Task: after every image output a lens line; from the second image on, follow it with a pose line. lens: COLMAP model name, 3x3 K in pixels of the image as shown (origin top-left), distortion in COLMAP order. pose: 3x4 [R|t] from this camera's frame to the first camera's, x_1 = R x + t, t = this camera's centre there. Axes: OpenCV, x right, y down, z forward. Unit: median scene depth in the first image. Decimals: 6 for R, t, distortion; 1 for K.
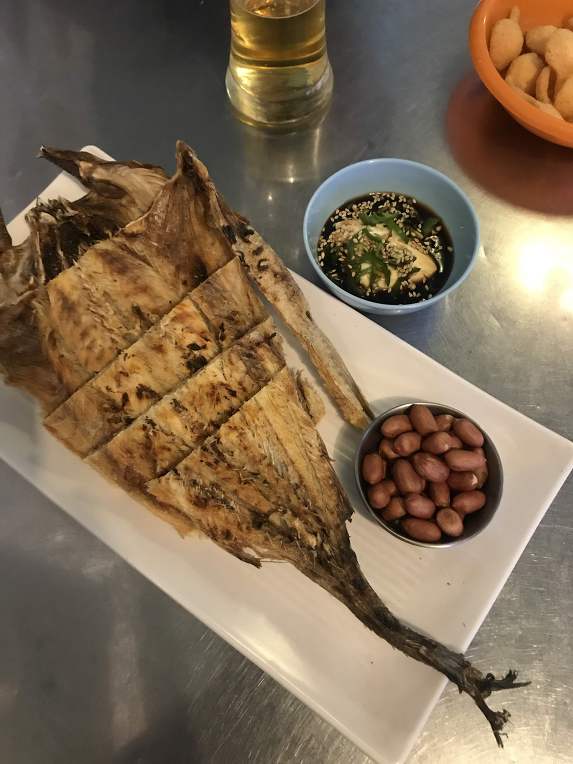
lens RADIAL K [[644.0, 0, 286.5], [0, 644.0, 382.0], [0, 0, 1]] dist [-0.044285, -0.007082]
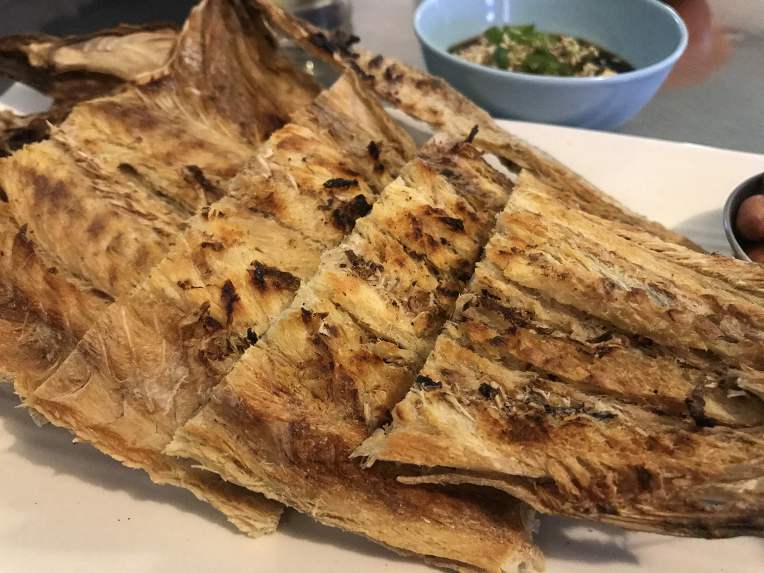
lens RADIAL K [[644.0, 0, 382.0], [0, 644.0, 286.5], [0, 0, 1]] dist [-0.044285, -0.007082]
pose [[0.932730, -0.254661, 0.255270, -0.255419], [0.335112, 0.873551, -0.352999, 0.196121], [-0.133096, 0.414797, 0.900127, 0.586665]]
